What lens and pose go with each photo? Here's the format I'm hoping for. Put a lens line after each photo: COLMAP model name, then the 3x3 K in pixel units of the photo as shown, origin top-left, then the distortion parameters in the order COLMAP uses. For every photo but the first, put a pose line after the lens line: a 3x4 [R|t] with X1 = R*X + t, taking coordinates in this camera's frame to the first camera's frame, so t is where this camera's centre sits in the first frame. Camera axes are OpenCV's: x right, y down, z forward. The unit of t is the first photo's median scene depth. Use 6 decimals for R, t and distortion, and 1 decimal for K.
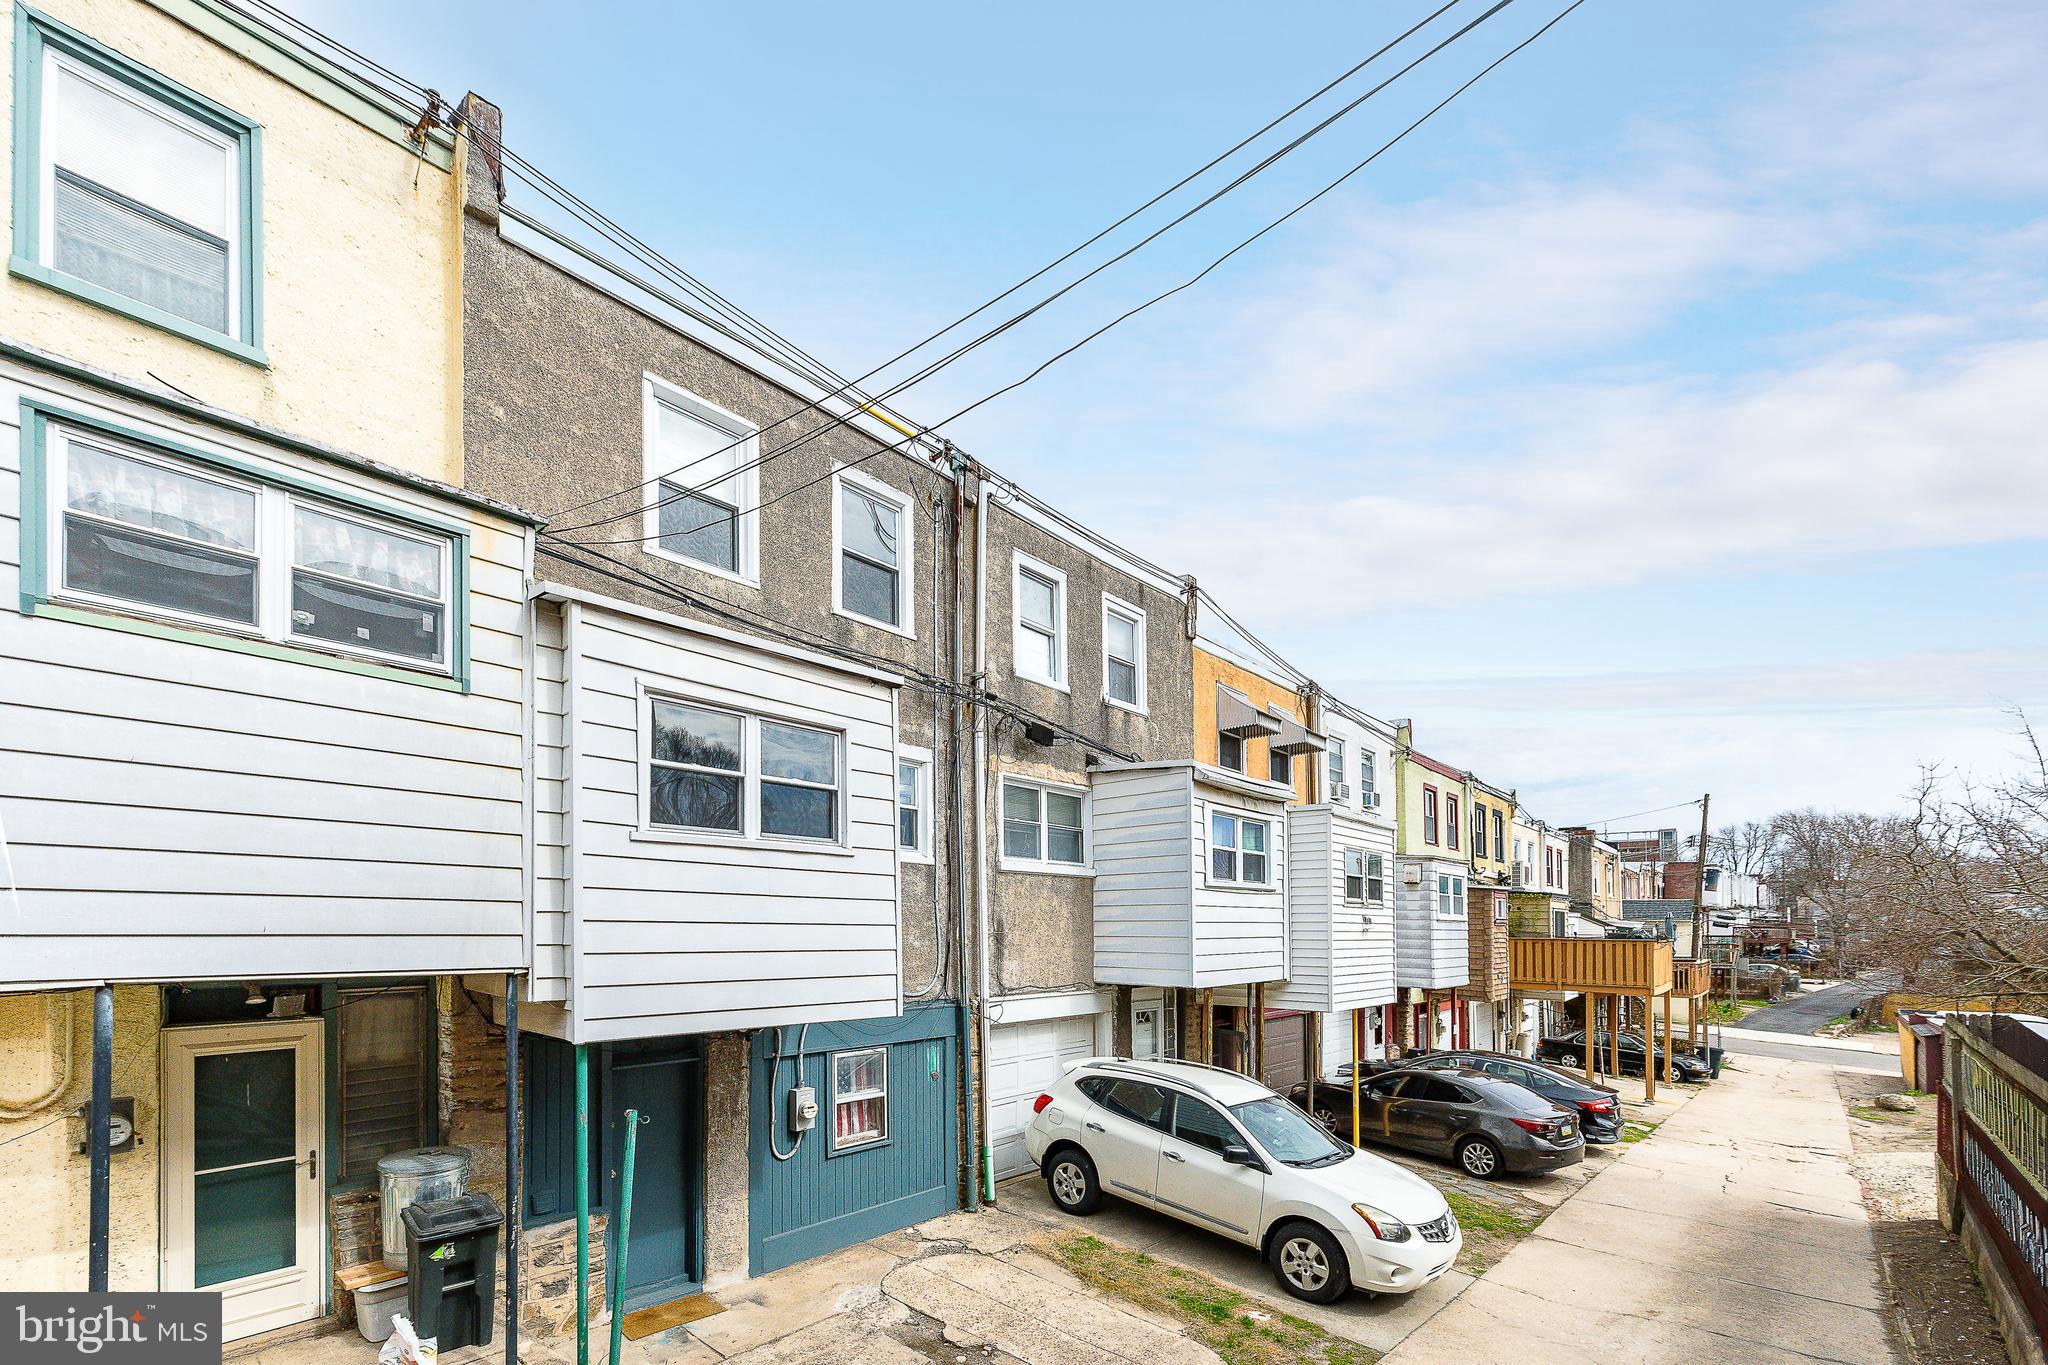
lens RADIAL K [[914.4, 0, 1024.0], [0, 914.4, 692.0], [0, 0, 1]] dist [0.003689, -0.000876]
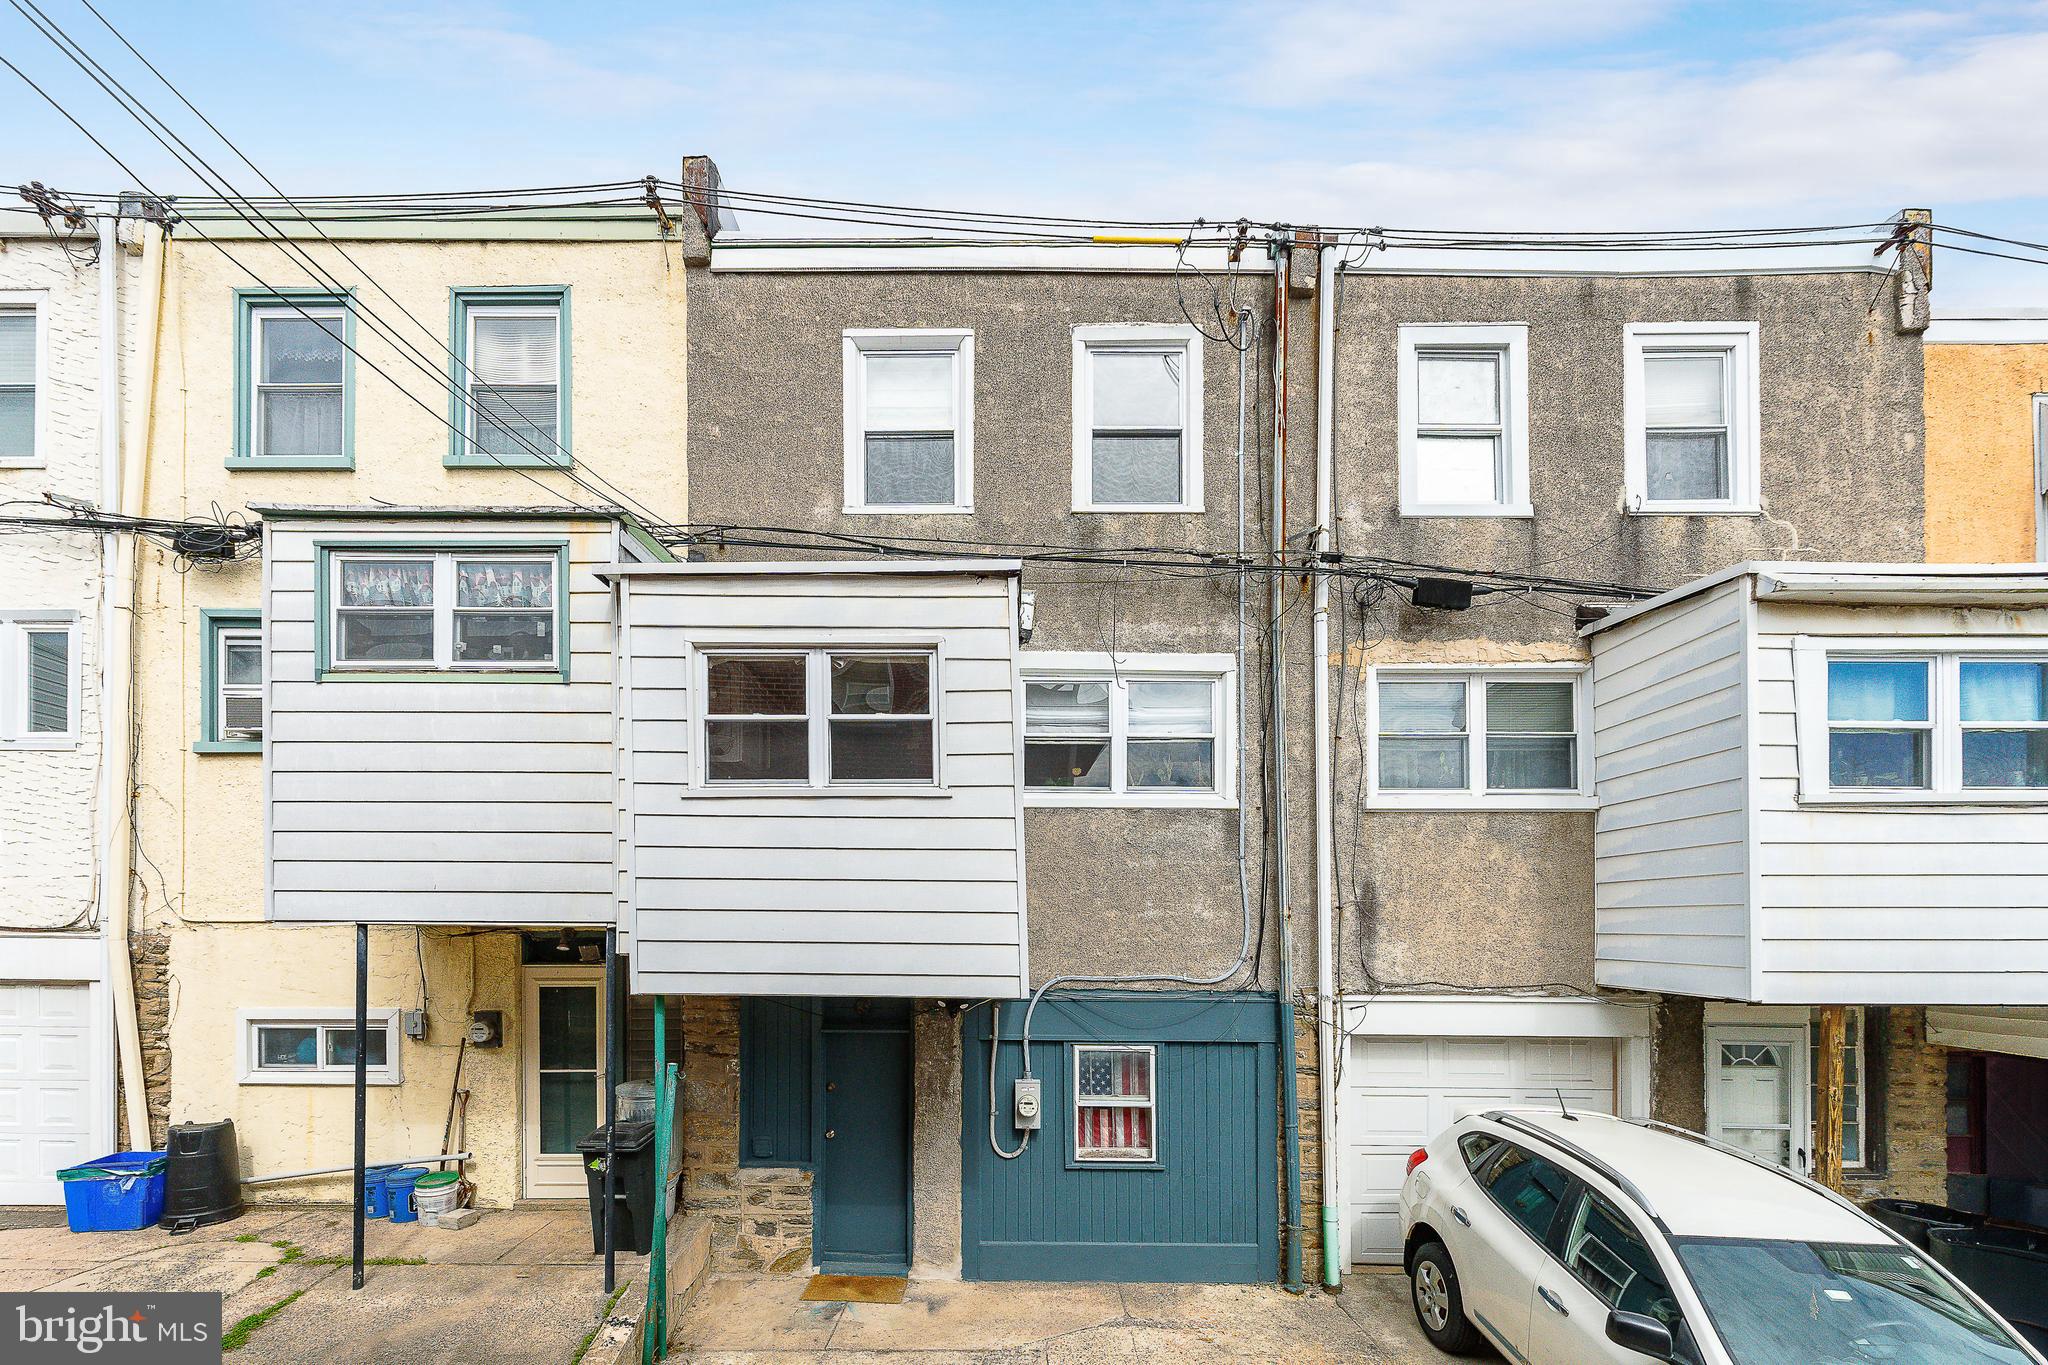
lens RADIAL K [[940.6, 0, 1023.8], [0, 940.6, 780.3], [0, 0, 1]] dist [0.002304, -0.000957]
pose [[0.625152, -0.120049, -0.771215, 0.368494], [0.189208, 0.981937, 0.000523, 0.134238], [0.757222, -0.146248, 0.636574, 0.403373]]
